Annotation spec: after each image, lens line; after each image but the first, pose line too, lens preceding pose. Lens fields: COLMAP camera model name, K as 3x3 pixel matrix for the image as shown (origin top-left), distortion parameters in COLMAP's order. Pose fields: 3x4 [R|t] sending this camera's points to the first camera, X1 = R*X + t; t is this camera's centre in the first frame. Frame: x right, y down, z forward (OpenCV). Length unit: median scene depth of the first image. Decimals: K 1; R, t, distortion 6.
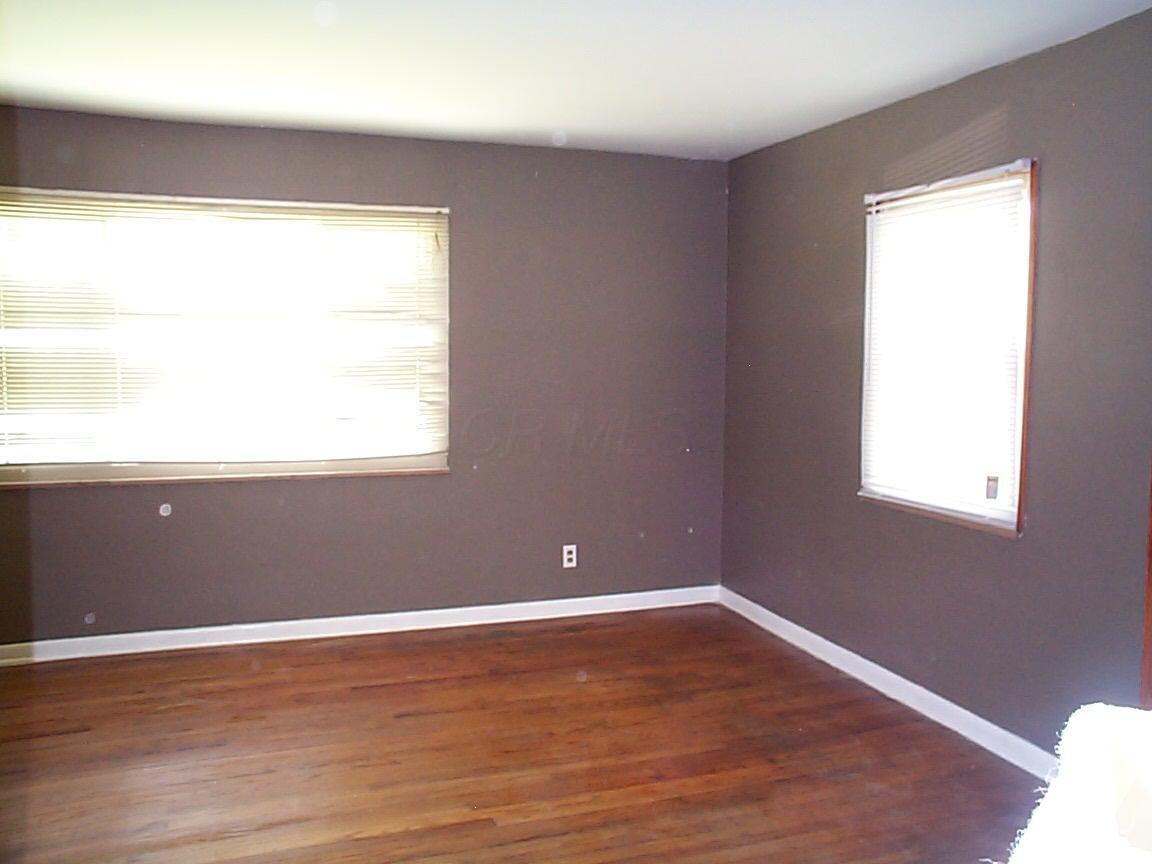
lens RADIAL K [[979.9, 0, 582.3], [0, 979.9, 423.6], [0, 0, 1]] dist [-0.102342, 0.118391]
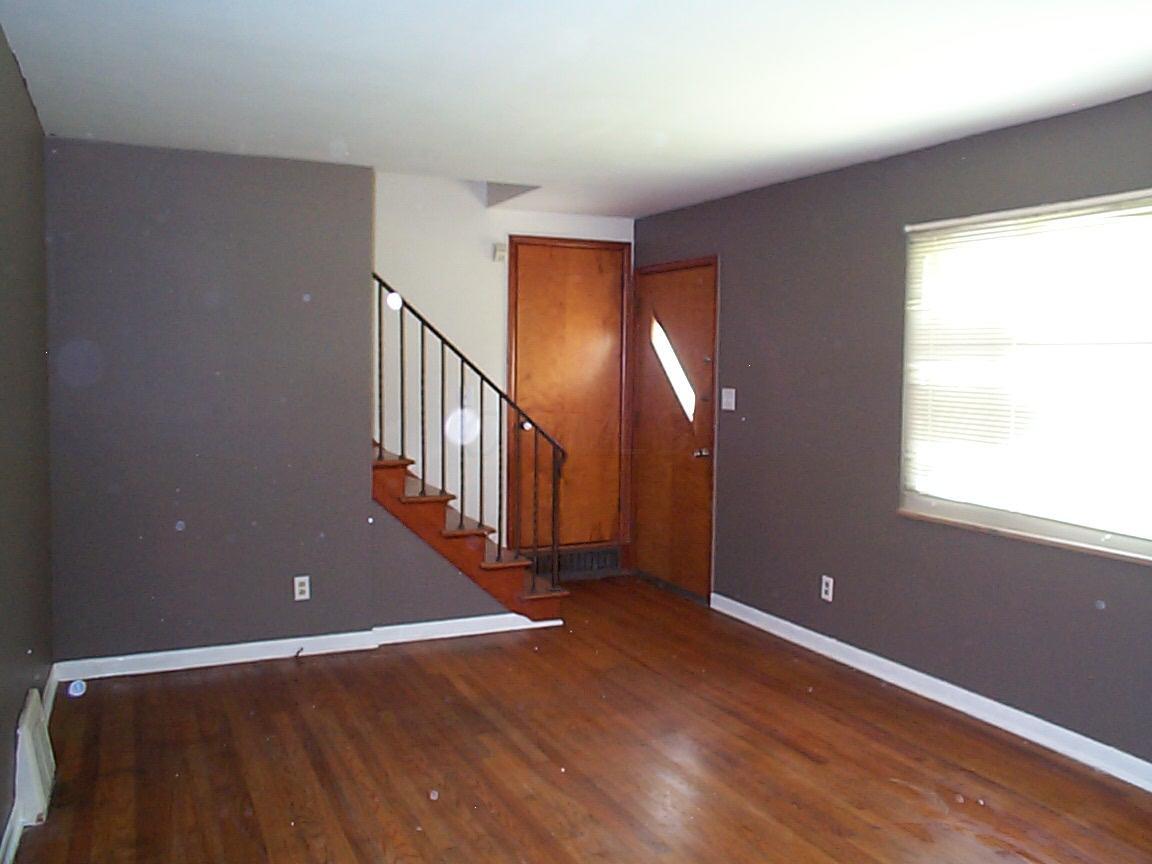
lens RADIAL K [[979.9, 0, 573.0], [0, 979.9, 421.6], [0, 0, 1]] dist [-0.102342, 0.118391]
pose [[0.089994, 0.061367, -0.994050, 0.401839], [-0.092374, 0.994312, 0.053020, -0.058069], [0.991649, 0.087053, 0.095151, 0.566710]]
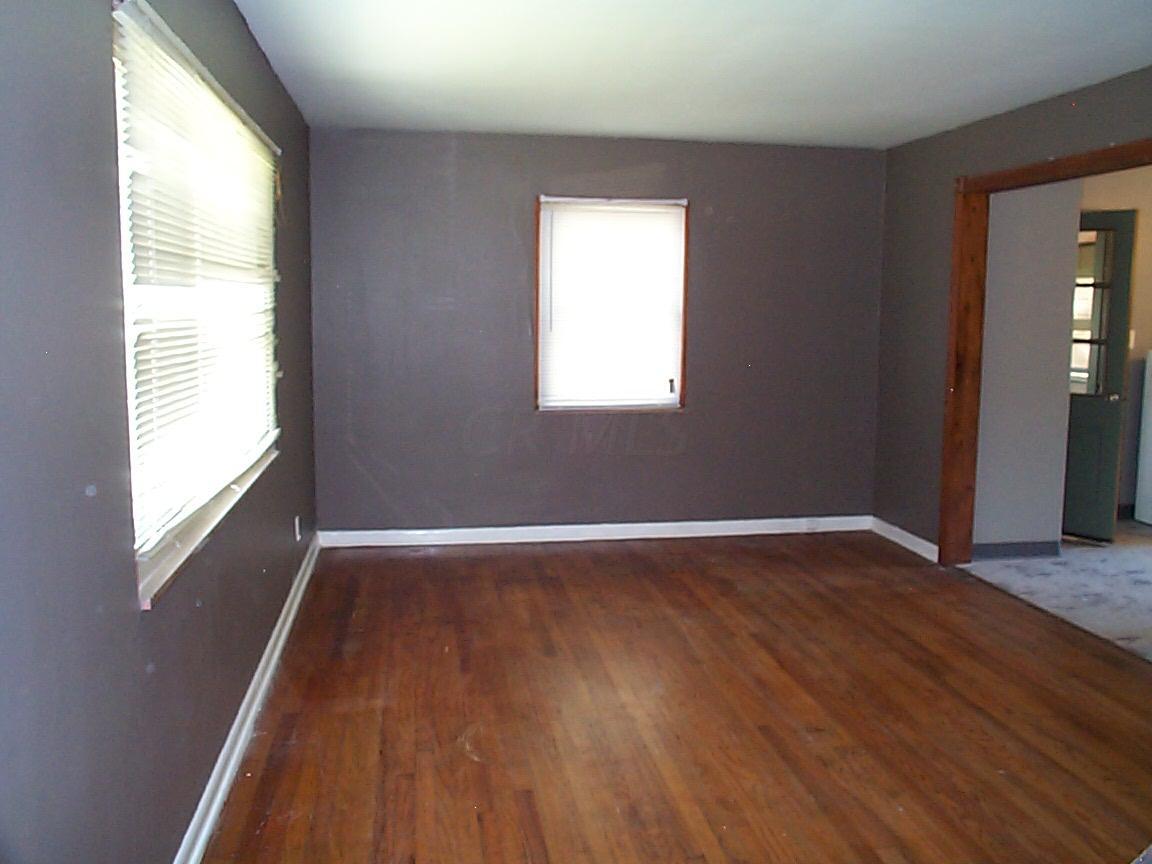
lens RADIAL K [[979.9, 0, 581.0], [0, 979.9, 438.5], [0, 0, 1]] dist [-0.102342, 0.118391]
pose [[0.173227, -0.143132, 0.974426, -1.151263], [0.075088, 0.988423, 0.131839, -0.072680], [-0.982015, 0.050329, 0.181969, 0.726247]]
